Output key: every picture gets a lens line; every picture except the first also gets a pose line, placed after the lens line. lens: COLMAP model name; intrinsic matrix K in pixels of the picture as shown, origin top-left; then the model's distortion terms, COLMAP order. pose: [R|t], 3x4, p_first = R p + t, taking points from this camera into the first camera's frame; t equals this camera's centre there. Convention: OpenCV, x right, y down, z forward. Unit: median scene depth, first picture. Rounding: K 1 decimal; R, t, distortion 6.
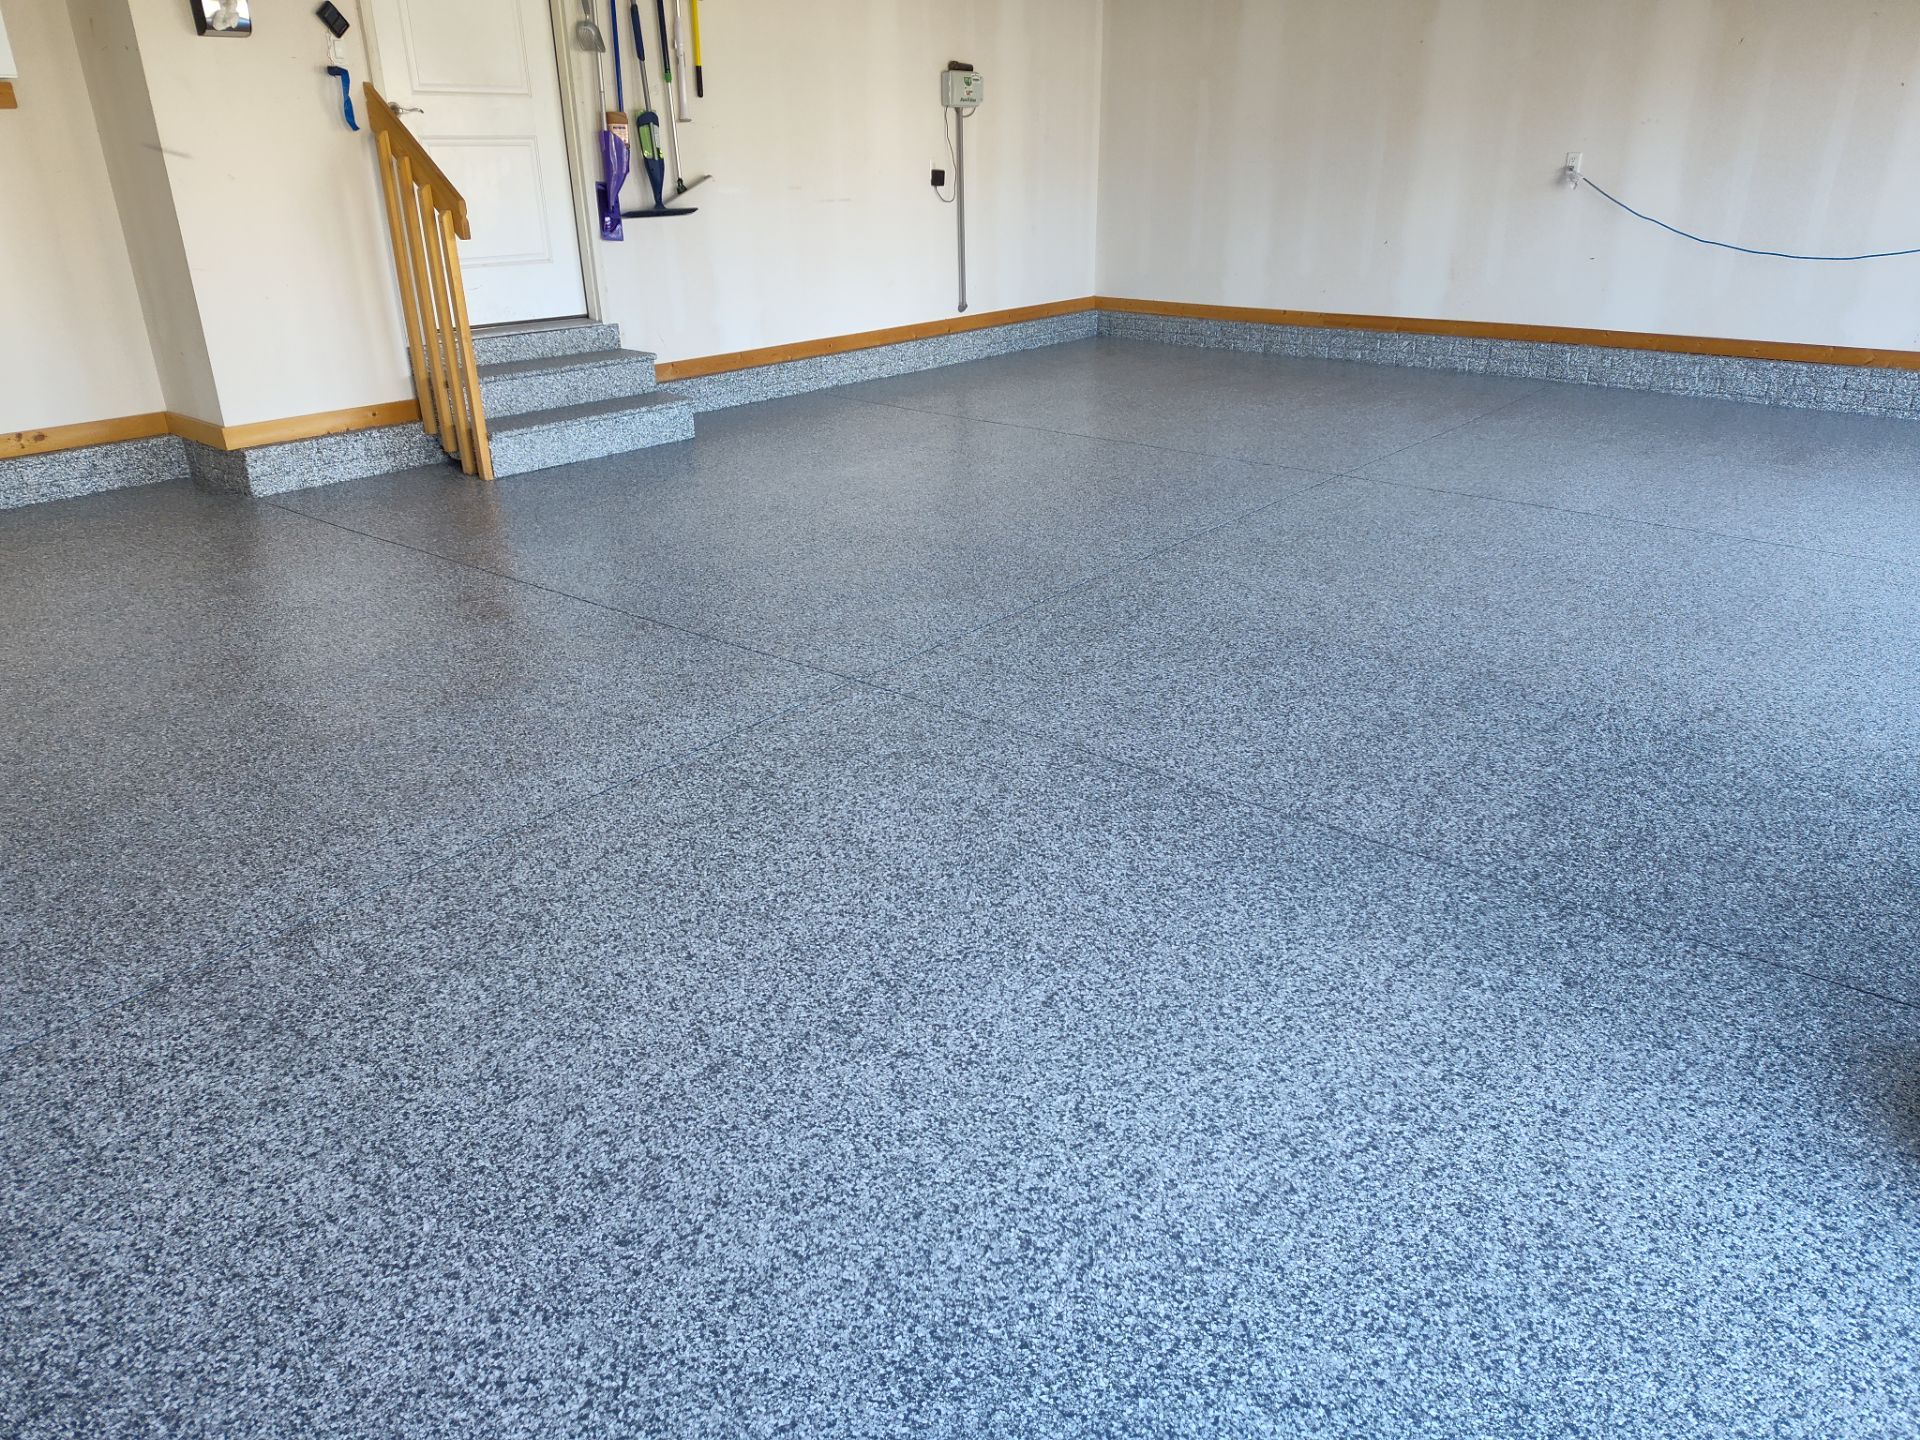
lens RADIAL K [[1311.5, 0, 951.0], [0, 1311.5, 719.2], [0, 0, 1]] dist [0.060605, -0.068973]
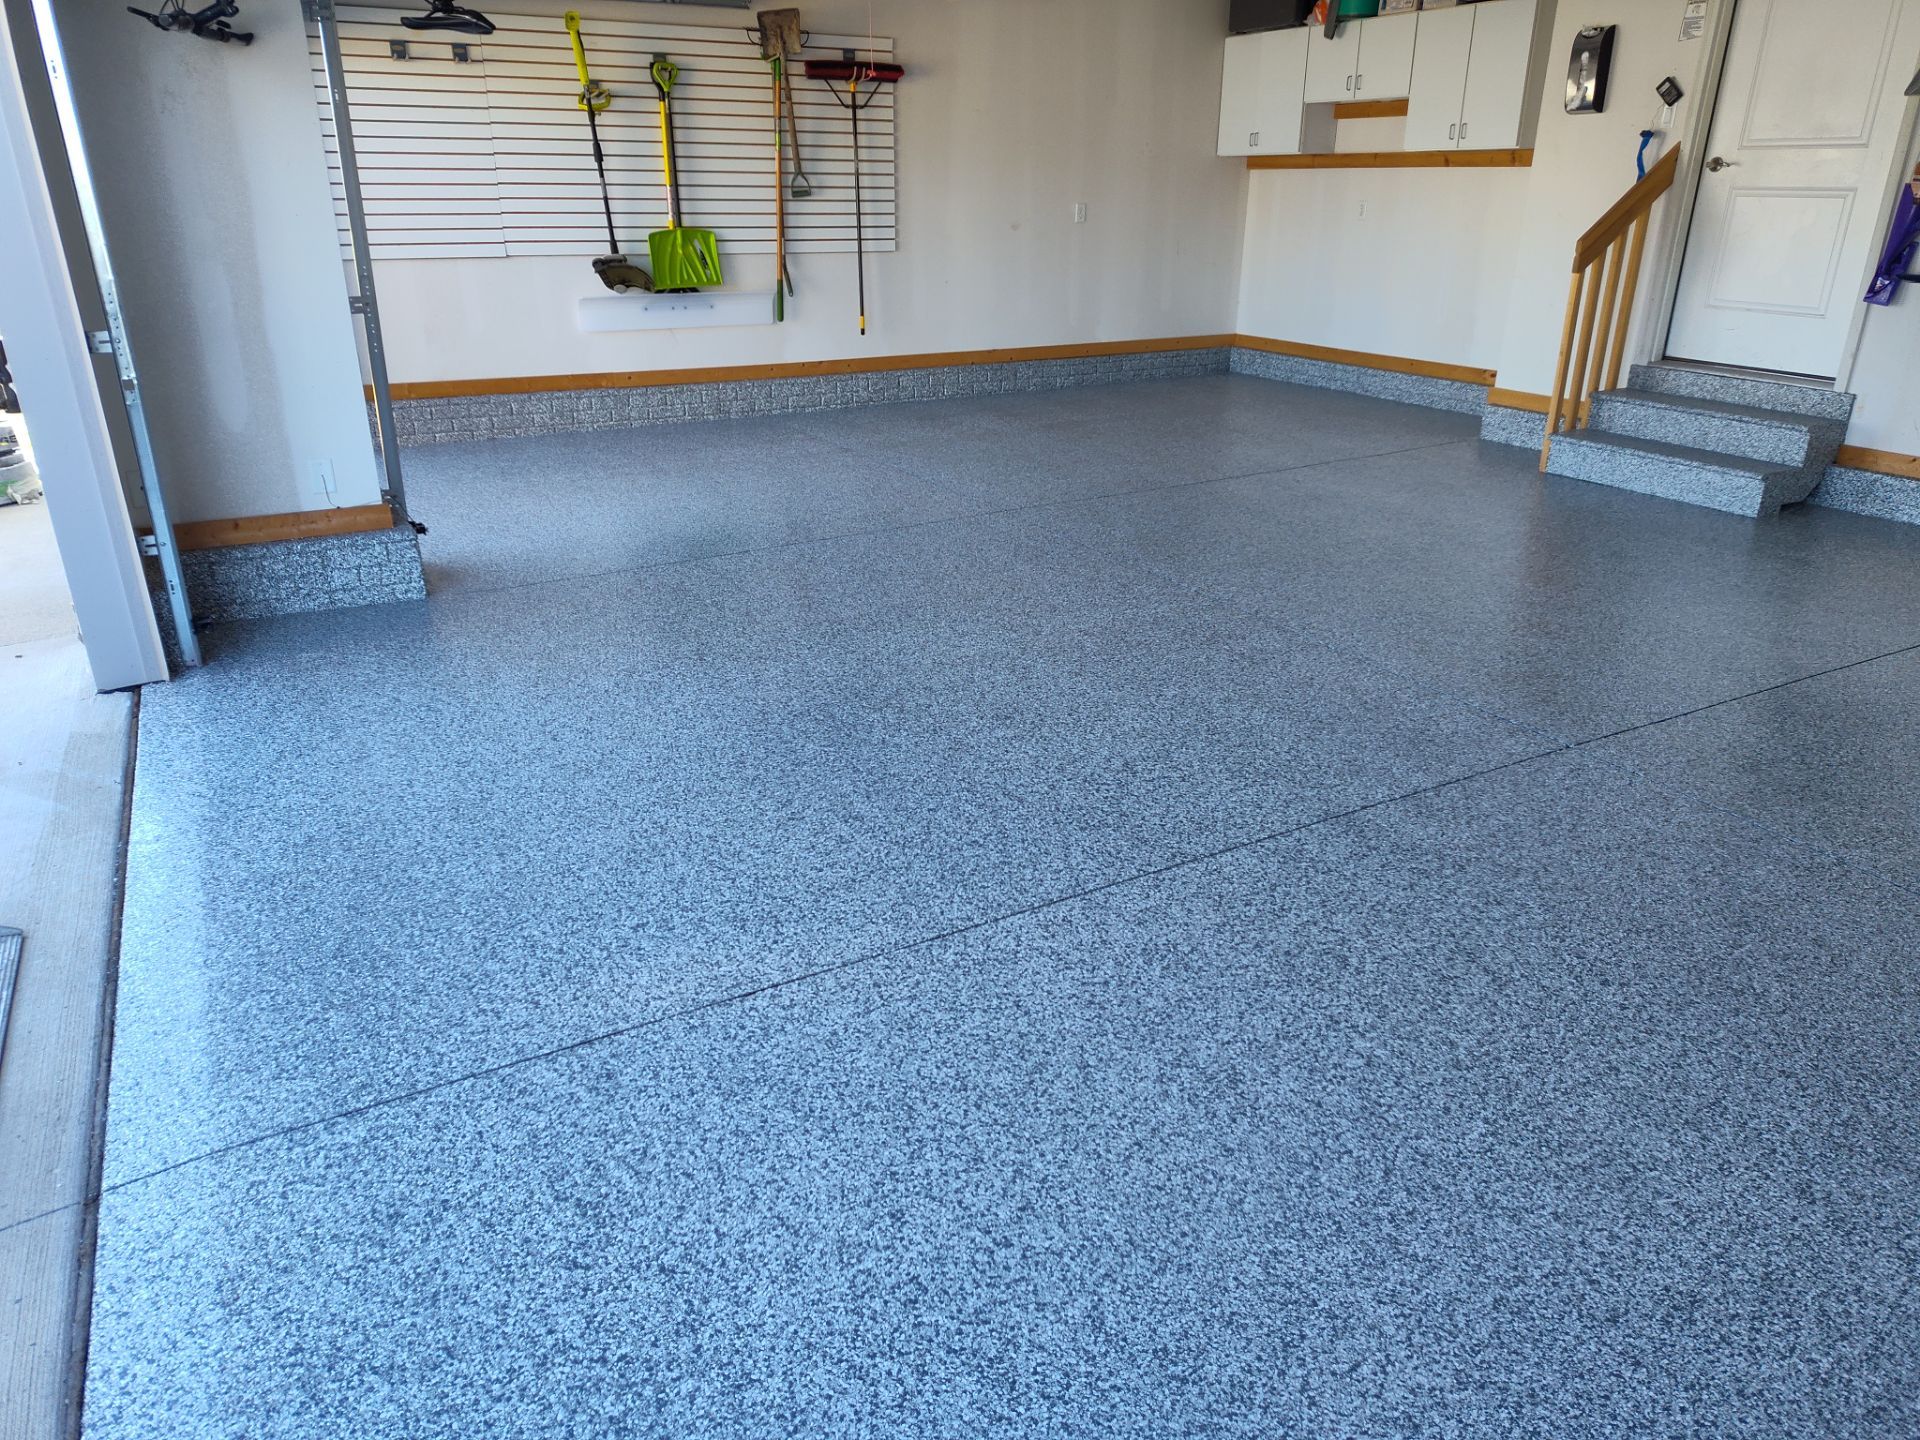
lens RADIAL K [[1307.8, 0, 955.4], [0, 1307.8, 702.7], [0, 0, 1]] dist [0.053555, -0.060237]
pose [[-0.378052, 0.353026, -0.855833, 0.905364], [-0.366948, 0.791582, 0.488617, -0.388882], [0.849957, 0.498768, -0.169717, 0.827347]]
